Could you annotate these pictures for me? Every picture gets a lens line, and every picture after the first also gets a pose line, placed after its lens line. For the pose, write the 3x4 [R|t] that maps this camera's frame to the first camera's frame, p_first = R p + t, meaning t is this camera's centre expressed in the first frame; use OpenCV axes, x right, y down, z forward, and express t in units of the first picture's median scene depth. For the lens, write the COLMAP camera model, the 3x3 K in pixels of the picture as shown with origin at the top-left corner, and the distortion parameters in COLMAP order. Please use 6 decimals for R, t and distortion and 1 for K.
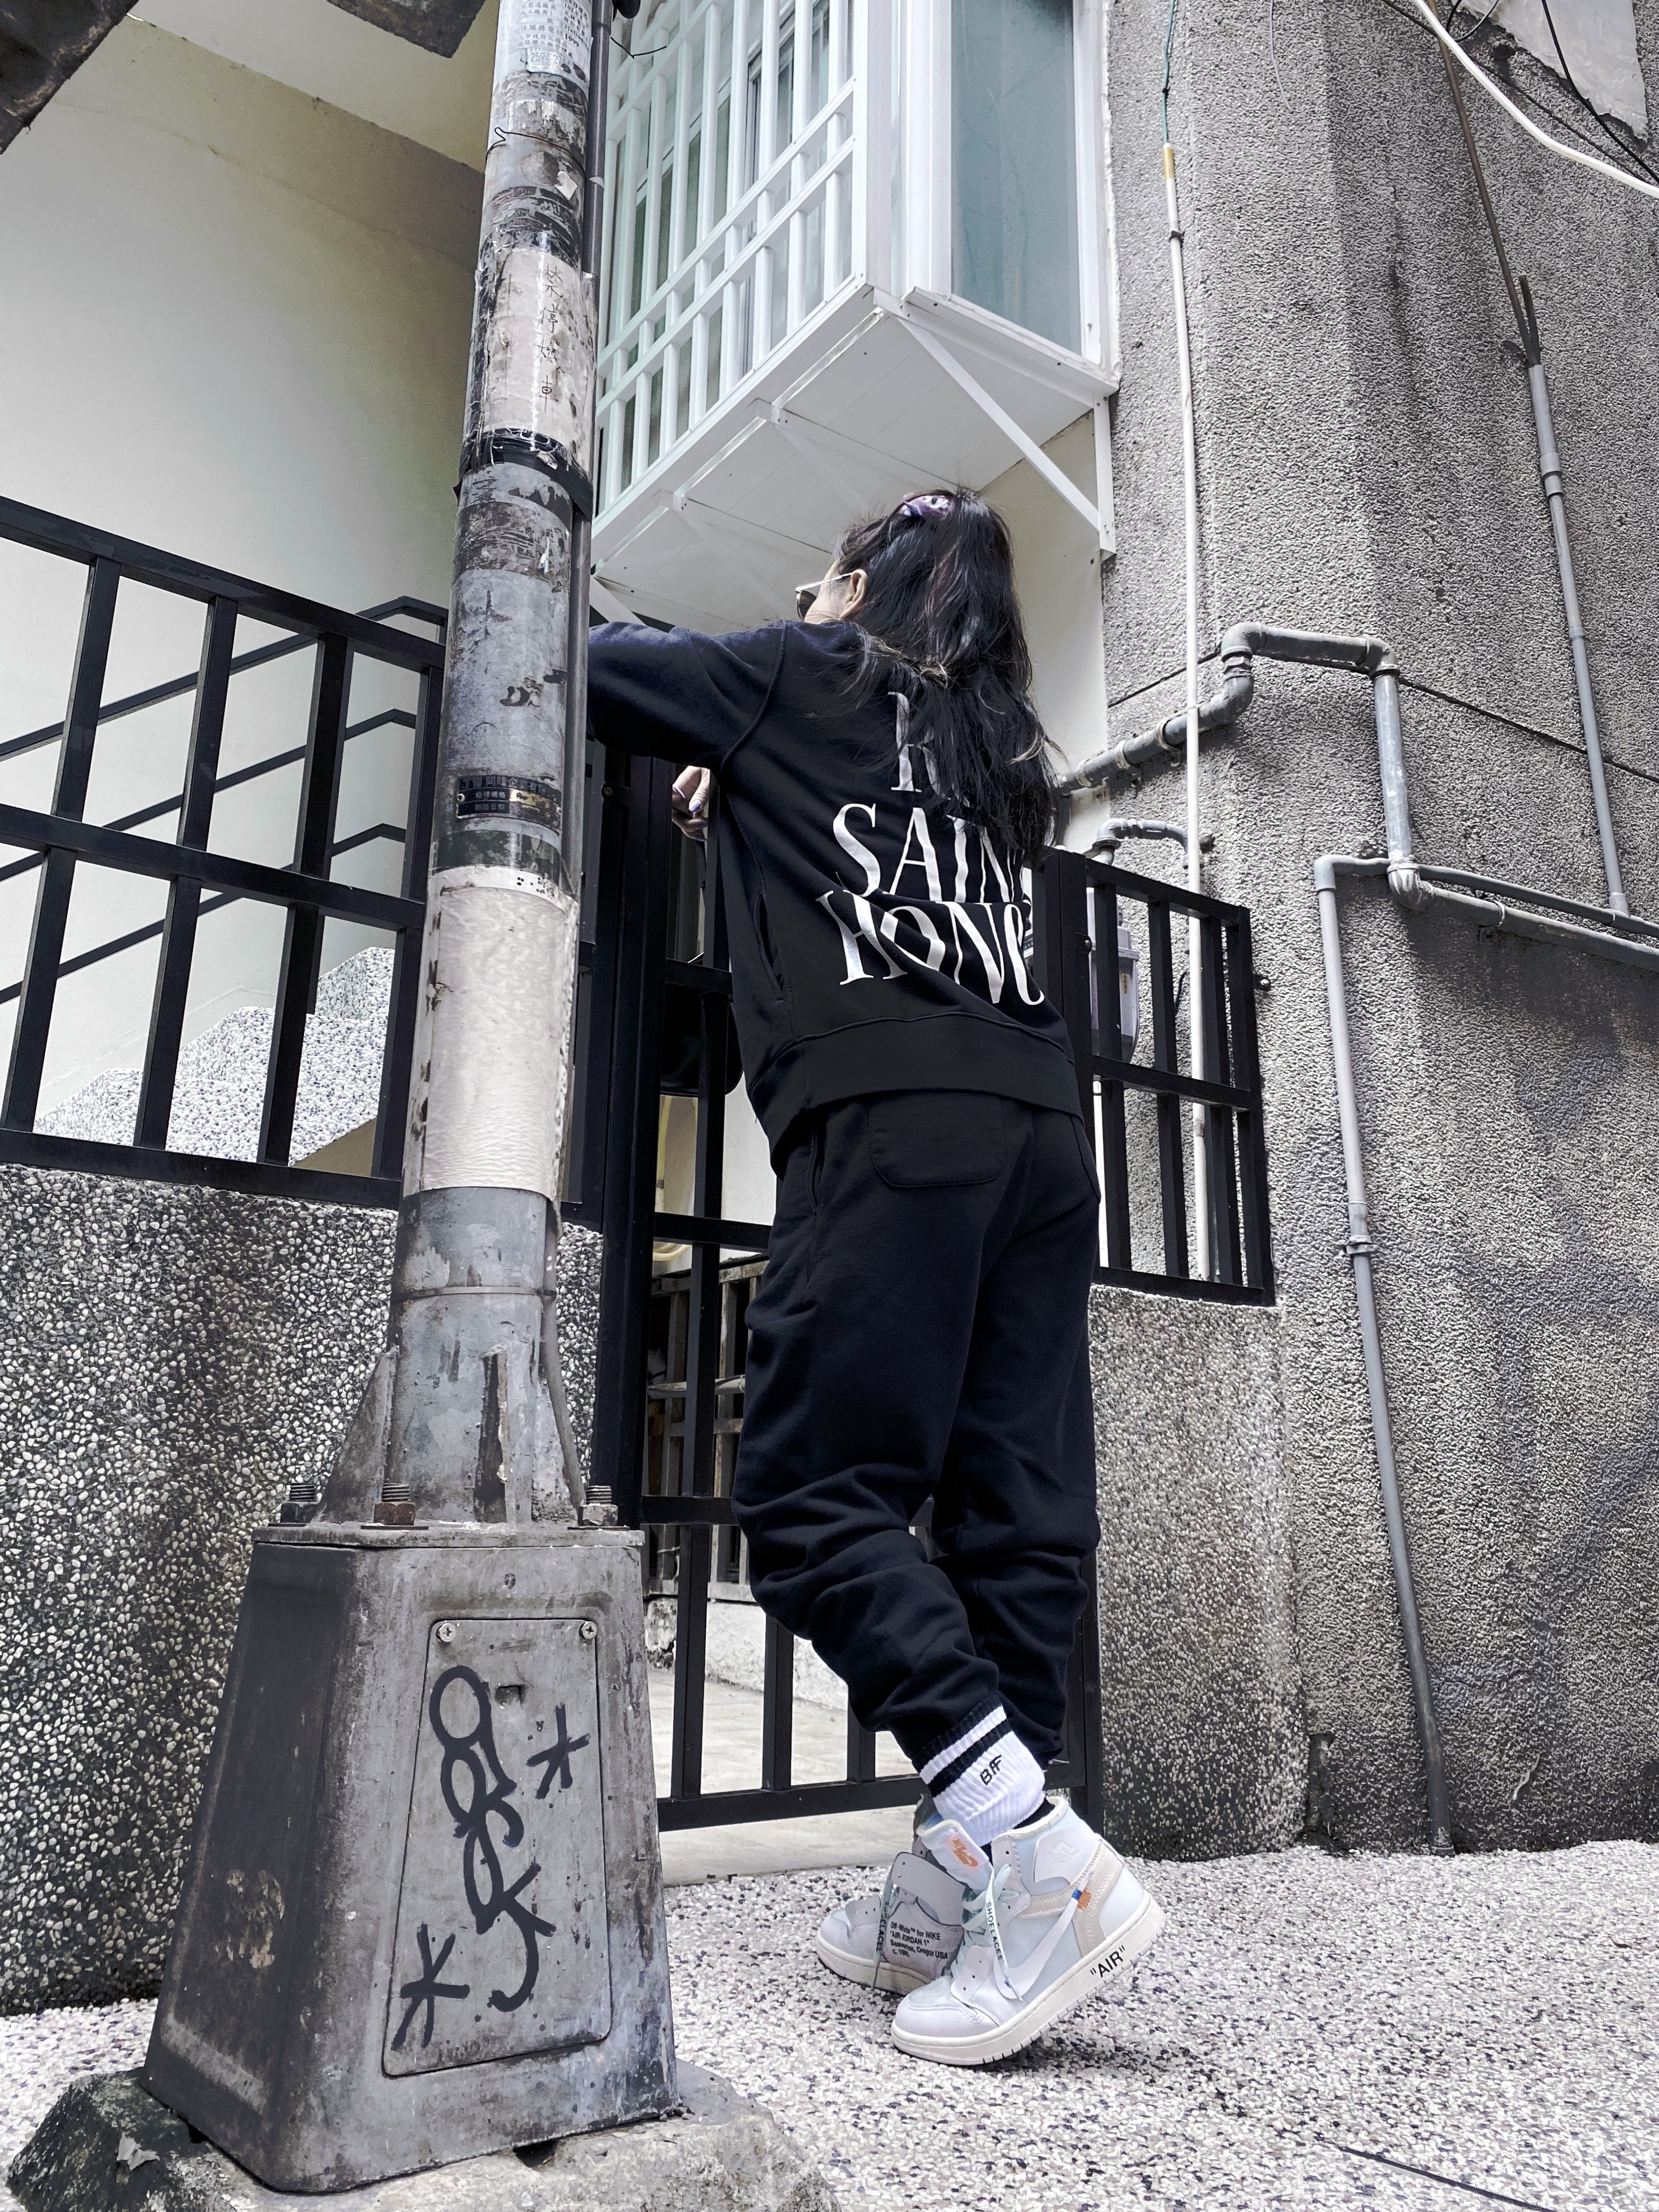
lens RADIAL K [[1510.5, 0, 829.5], [0, 1510.5, 1106.0], [0, 0, 1]] dist [0.007925, 0.001889]
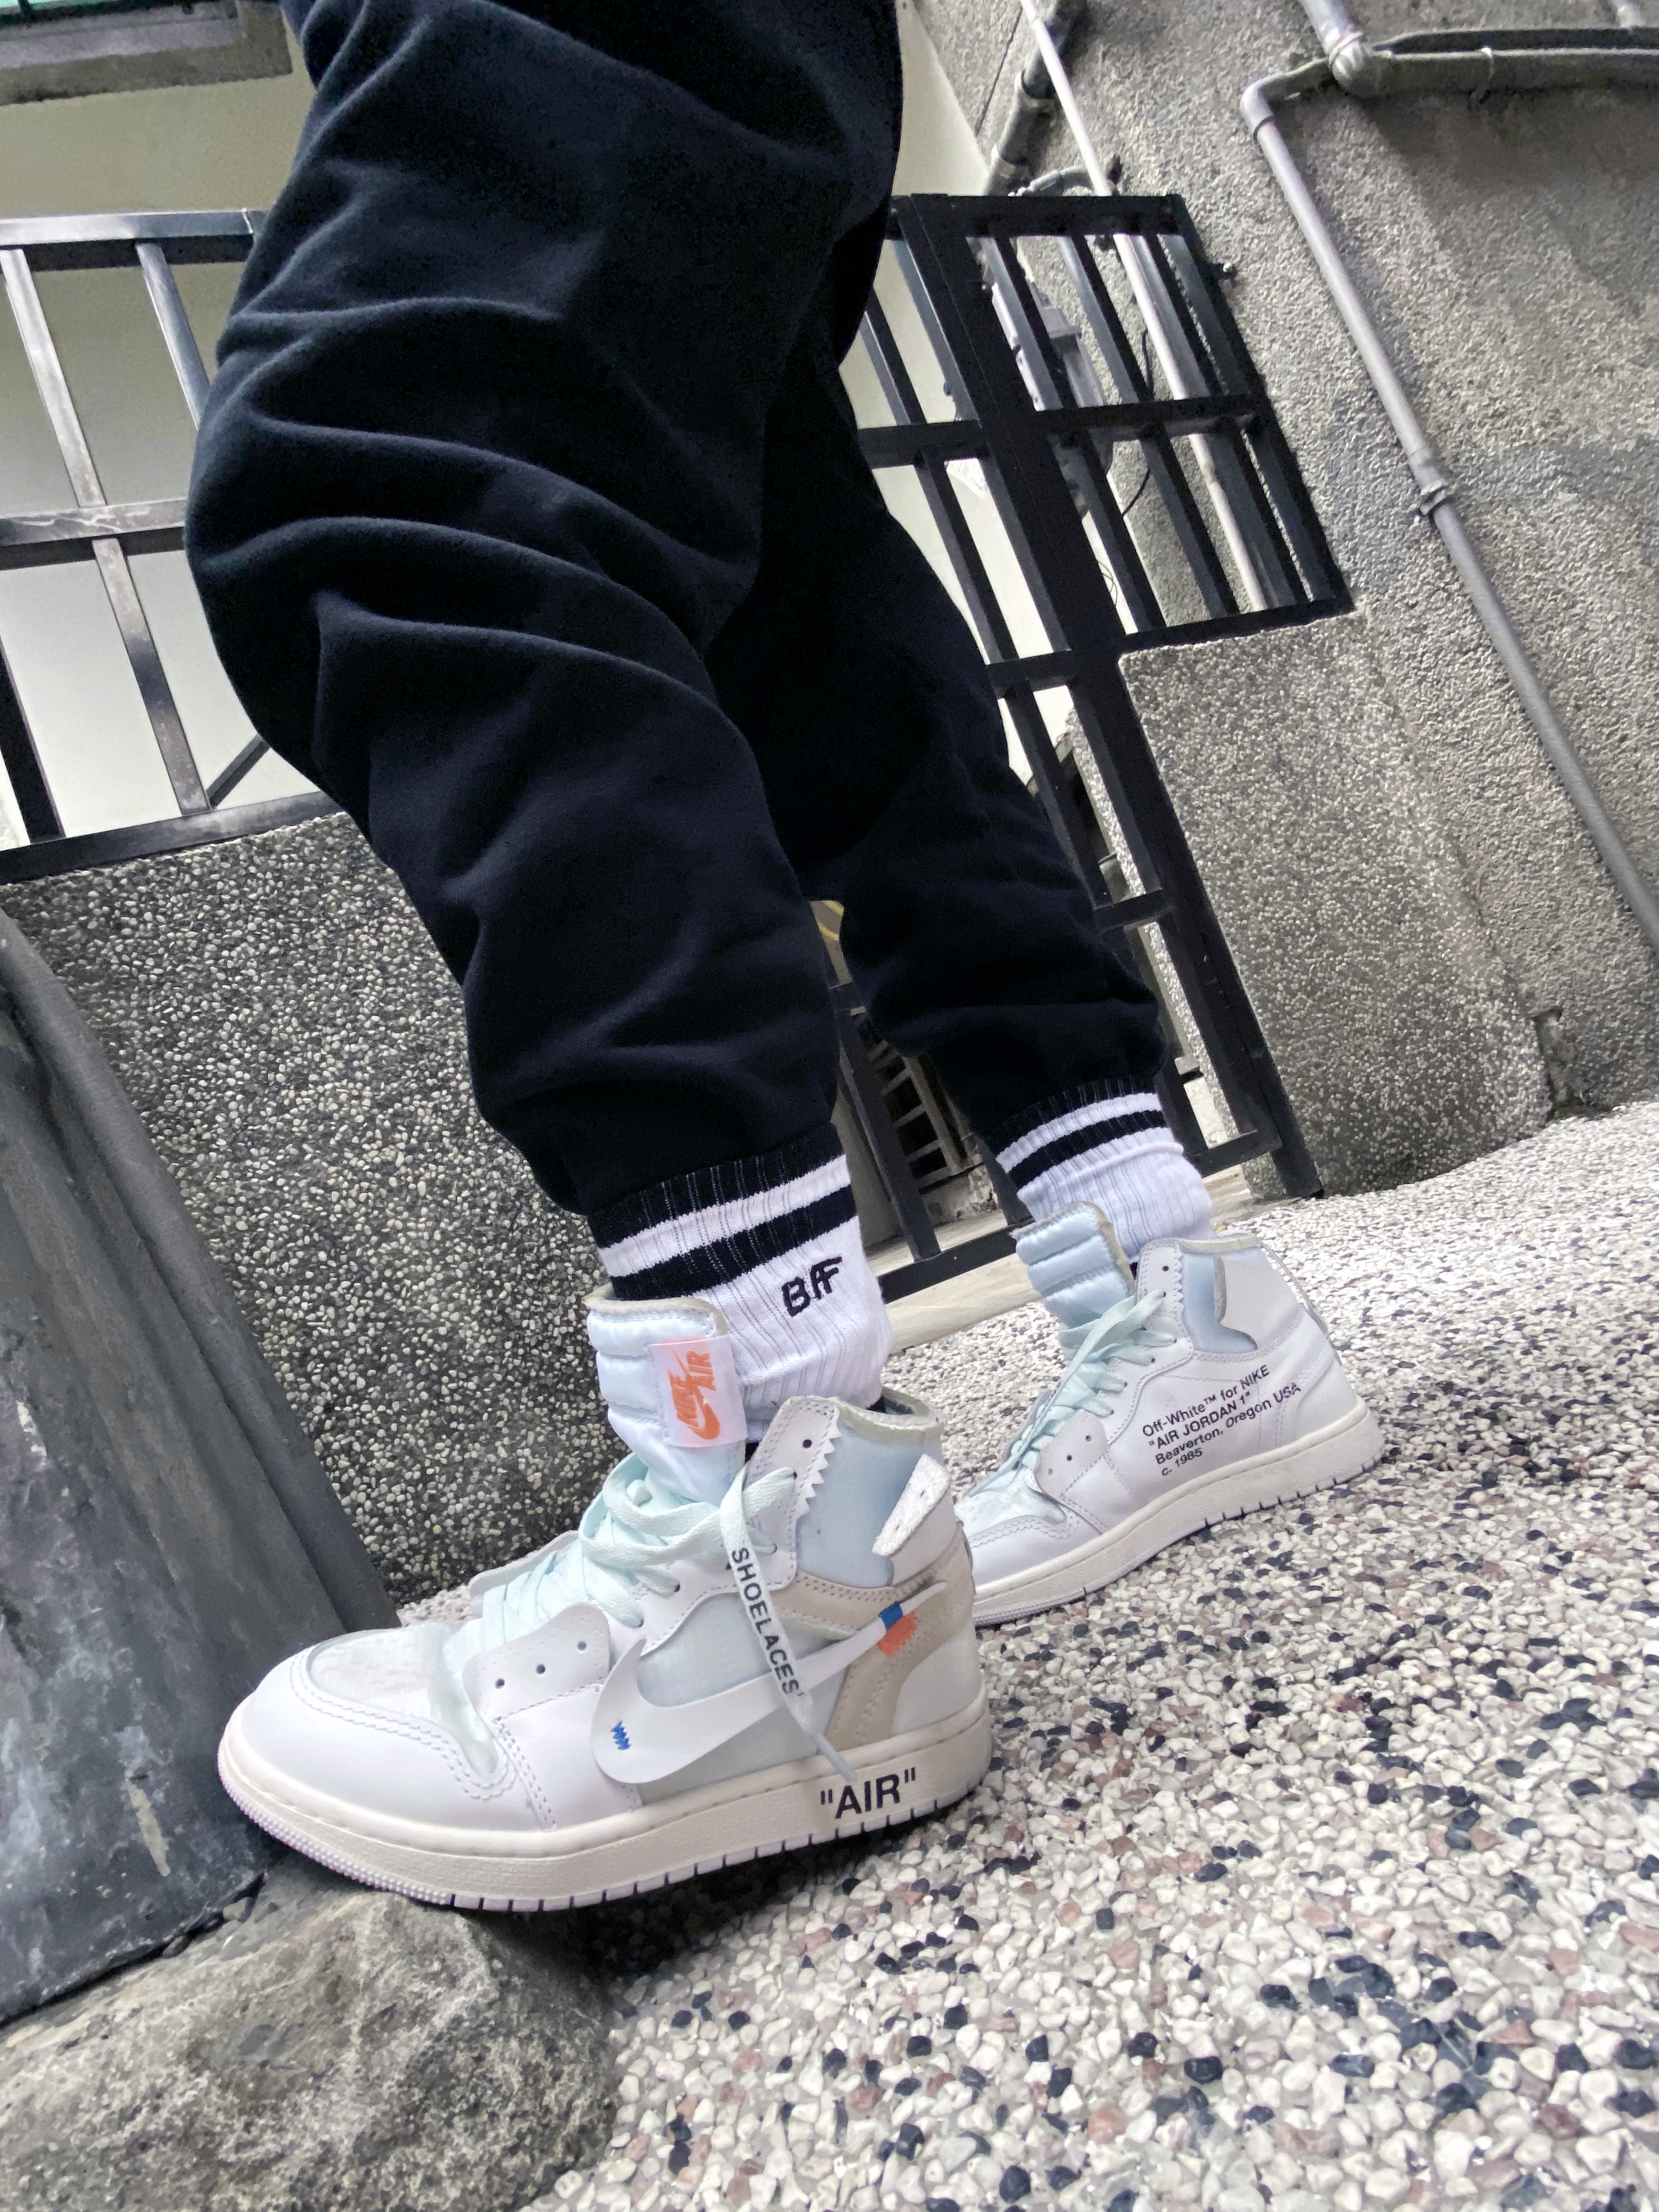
lens RADIAL K [[985.2, 0, 824.4], [0, 985.2, 1182.3], [0, 0, 1]] dist [0.016514, -0.016267]
pose [[0.877139, -0.360916, -0.316808, 0.140427], [0.436879, 0.873611, 0.214336, 0.283407], [0.199410, -0.326410, 0.923955, 0.488598]]
